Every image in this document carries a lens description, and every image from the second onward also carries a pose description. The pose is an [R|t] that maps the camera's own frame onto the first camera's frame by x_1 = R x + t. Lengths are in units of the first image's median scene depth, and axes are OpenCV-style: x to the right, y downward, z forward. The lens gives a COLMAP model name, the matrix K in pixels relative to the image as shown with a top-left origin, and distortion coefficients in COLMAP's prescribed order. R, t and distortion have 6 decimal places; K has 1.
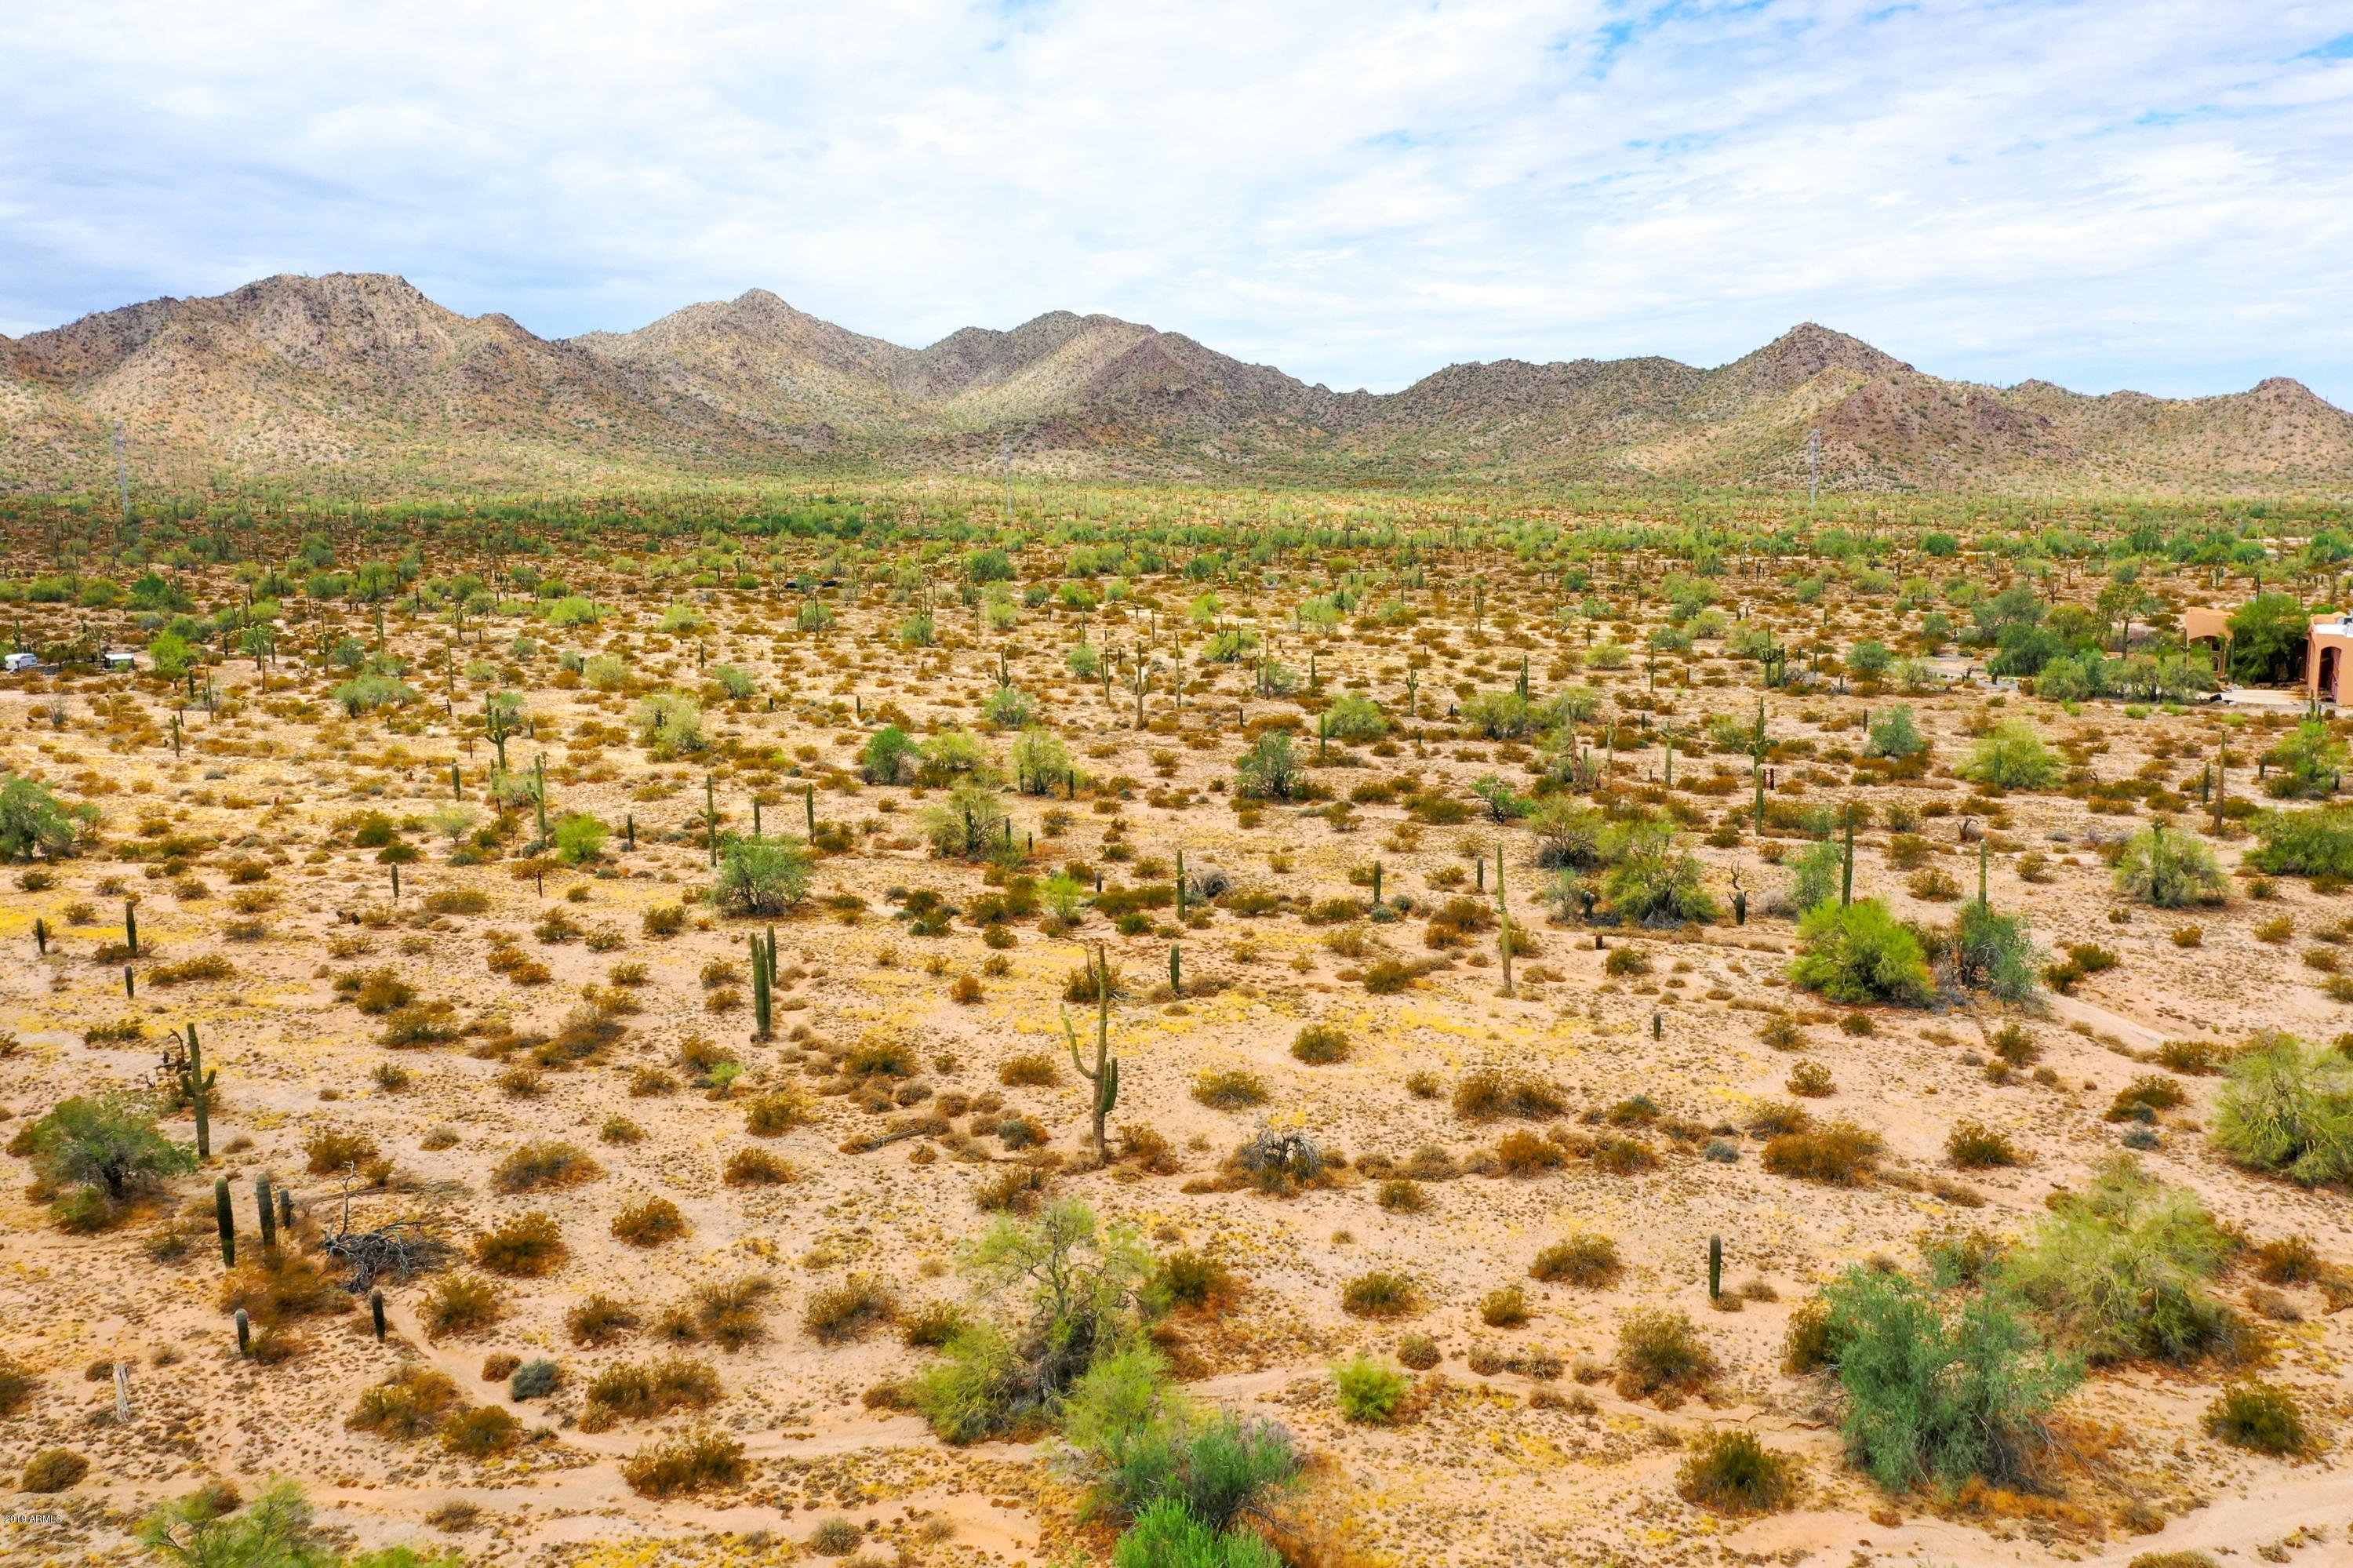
lens RADIAL K [[1884.7, 0, 1177.4], [0, 1884.7, 800.3], [0, 0, 1]] dist [0.006432, 0.000008]
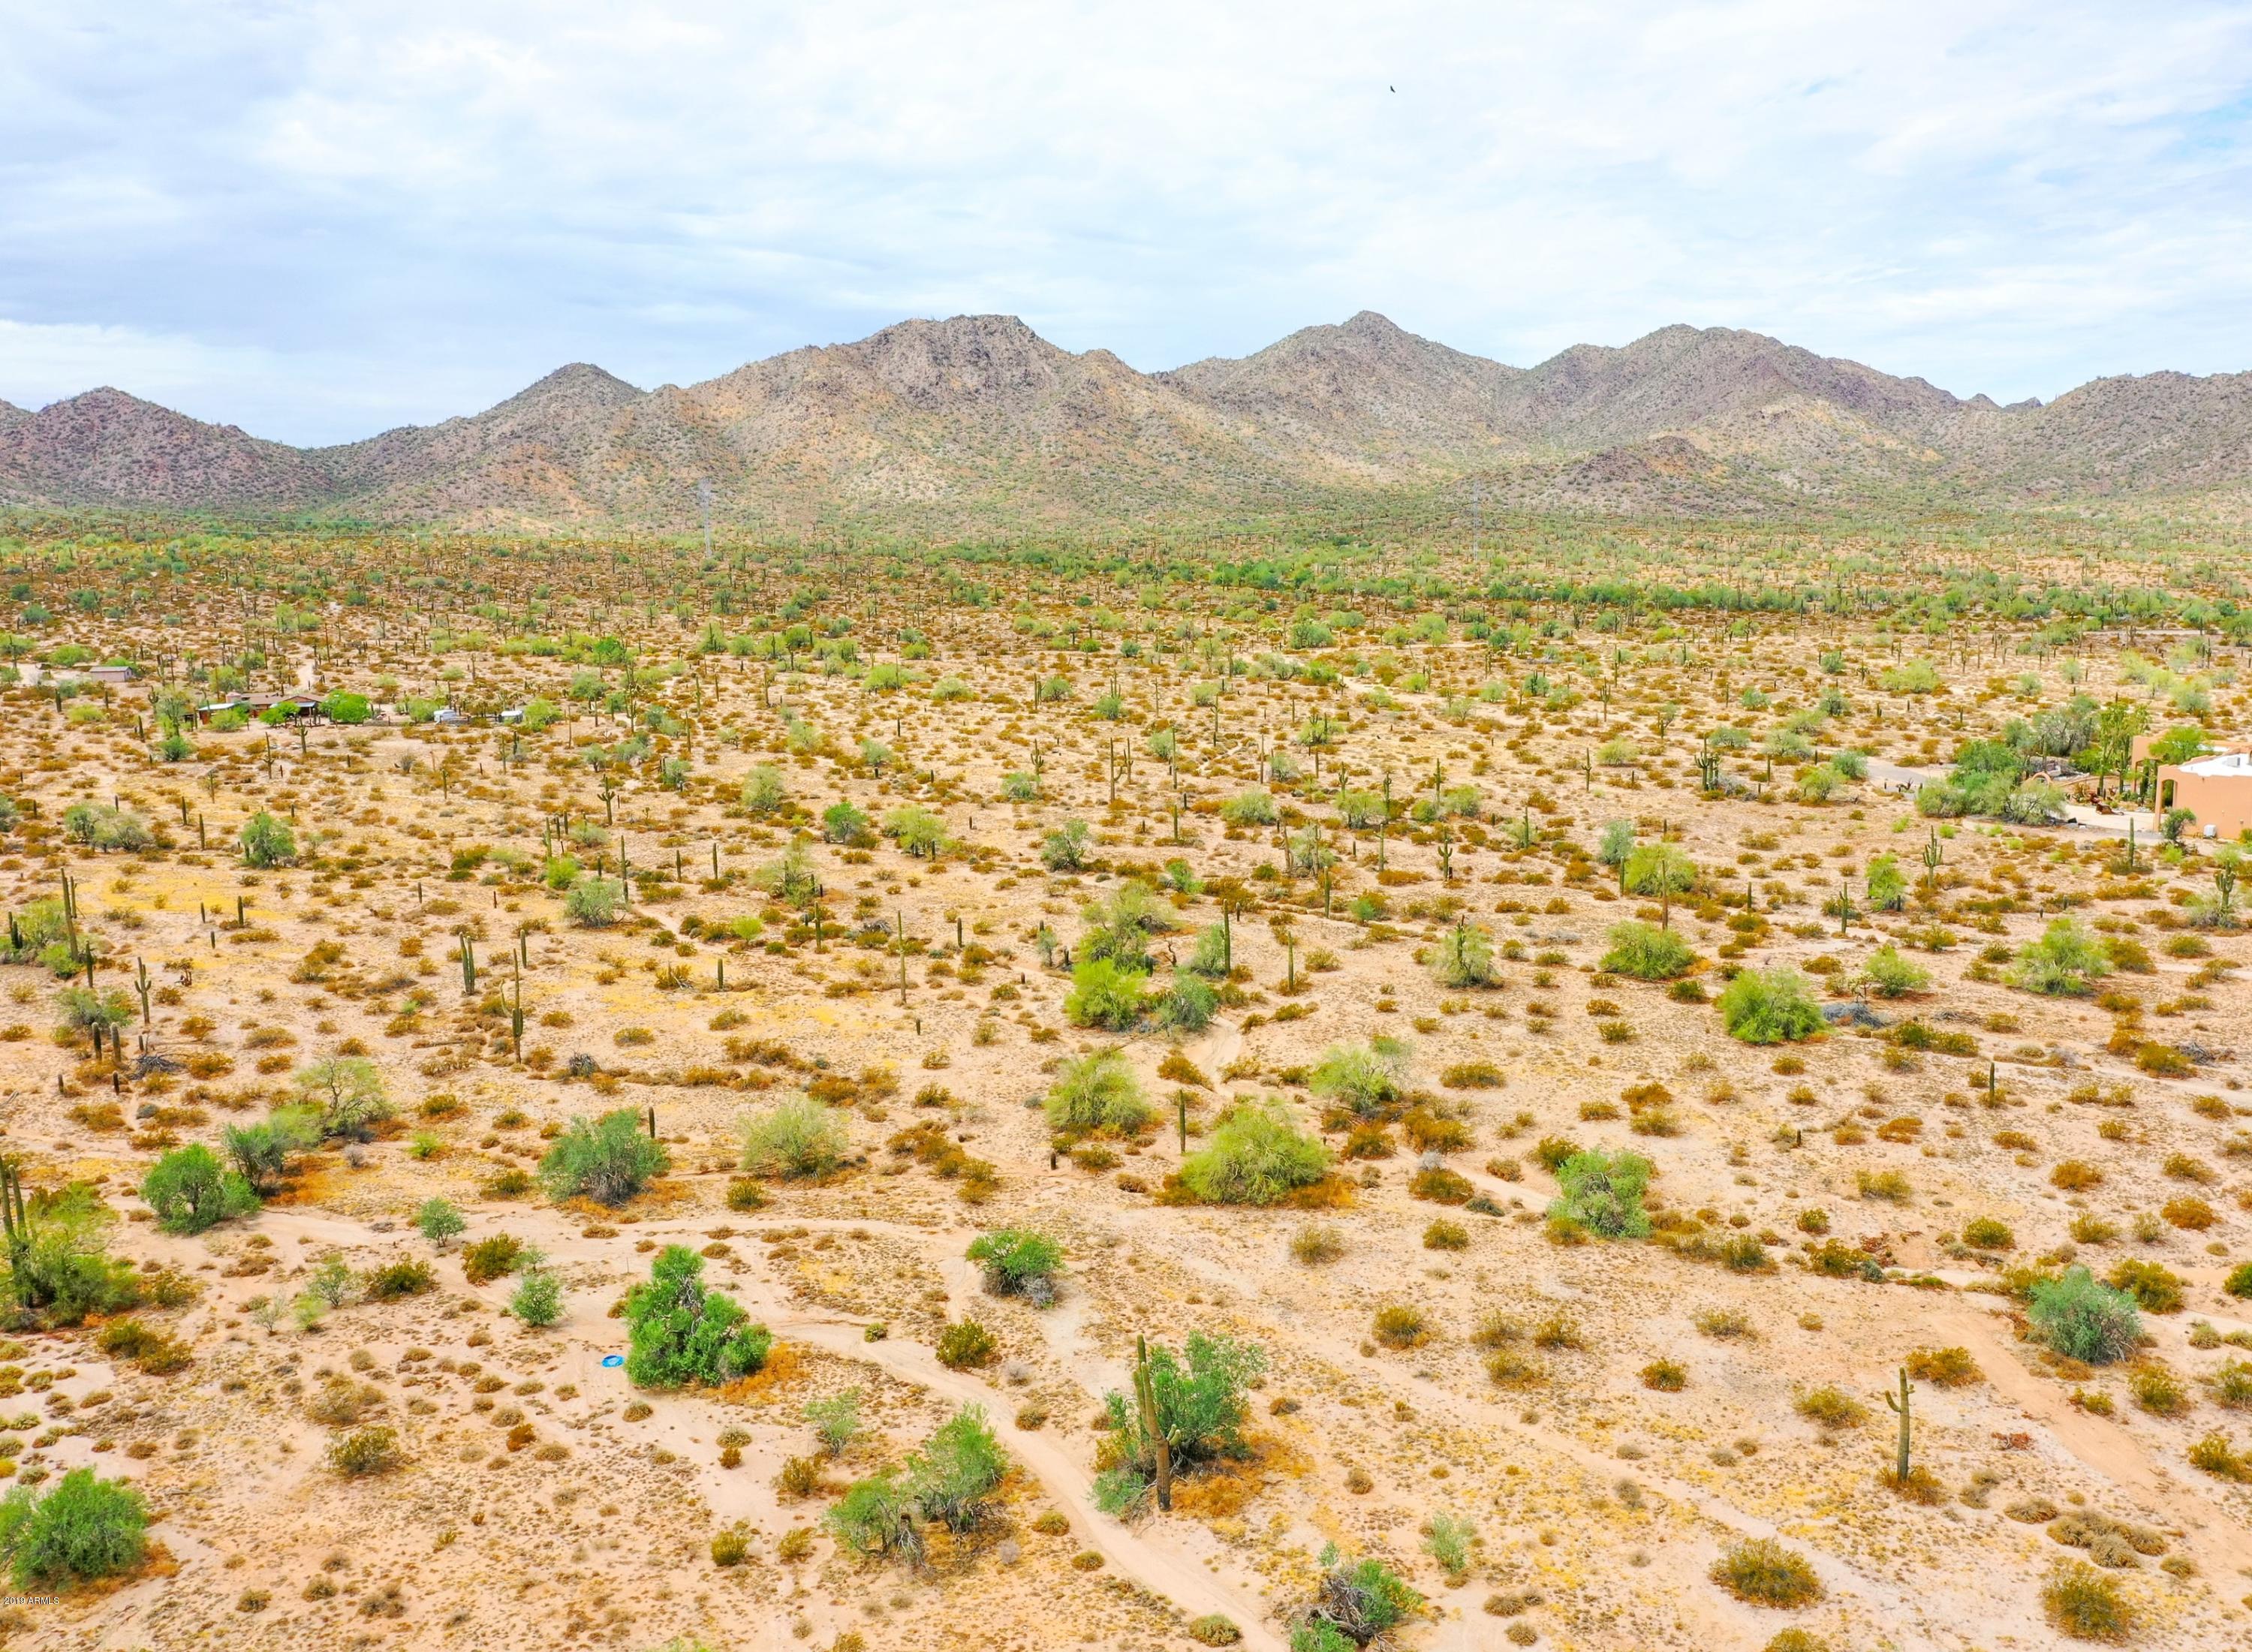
lens RADIAL K [[2003.2, 0, 1241.0], [0, 2003.2, 821.0], [0, 0, 1]] dist [0.005319, -0.006019]
pose [[0.955018, 0.044261, -0.293226, 0.048515], [-0.045824, 0.998948, 0.001543, -0.003679], [0.292986, 0.011964, 0.956042, -0.029600]]
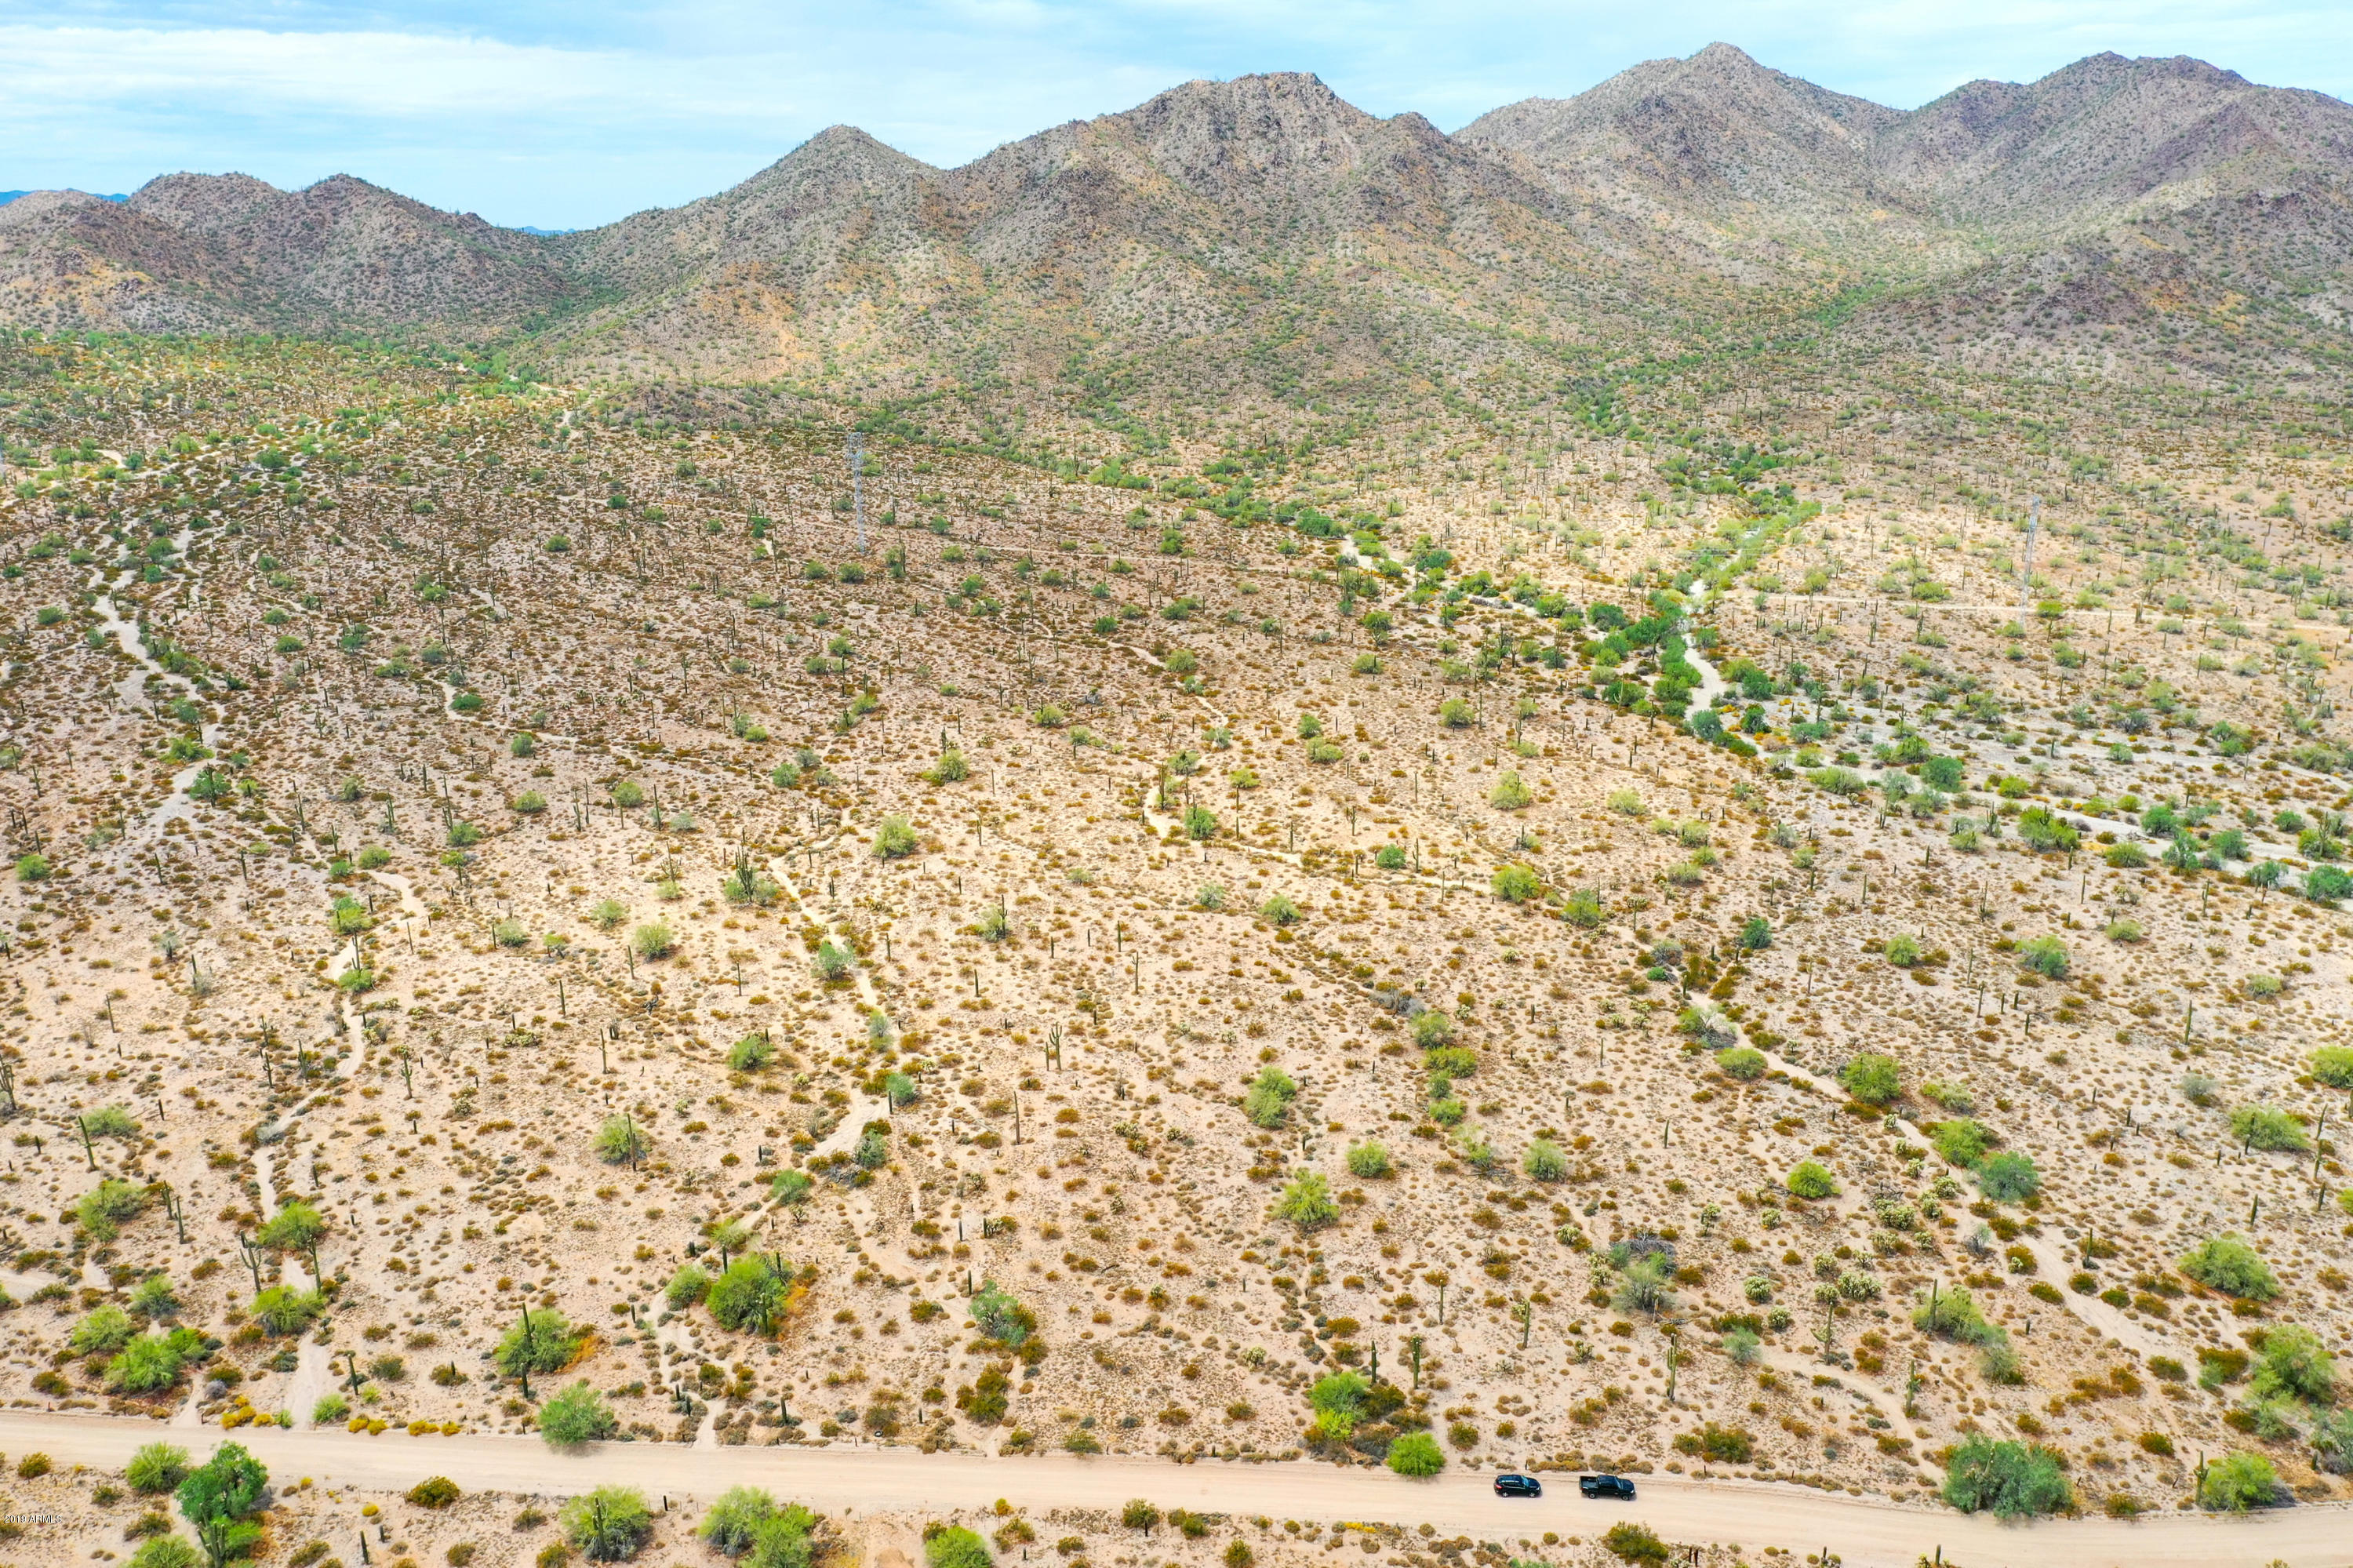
lens RADIAL K [[1884.7, 0, 1165.9], [0, 1884.7, 781.0], [0, 0, 1]] dist [0.006432, 0.000008]
pose [[0.884131, 0.133271, -0.447829, -0.022063], [-0.071138, 0.985680, 0.152887, -0.075262], [0.461792, -0.103314, 0.880951, 0.130478]]
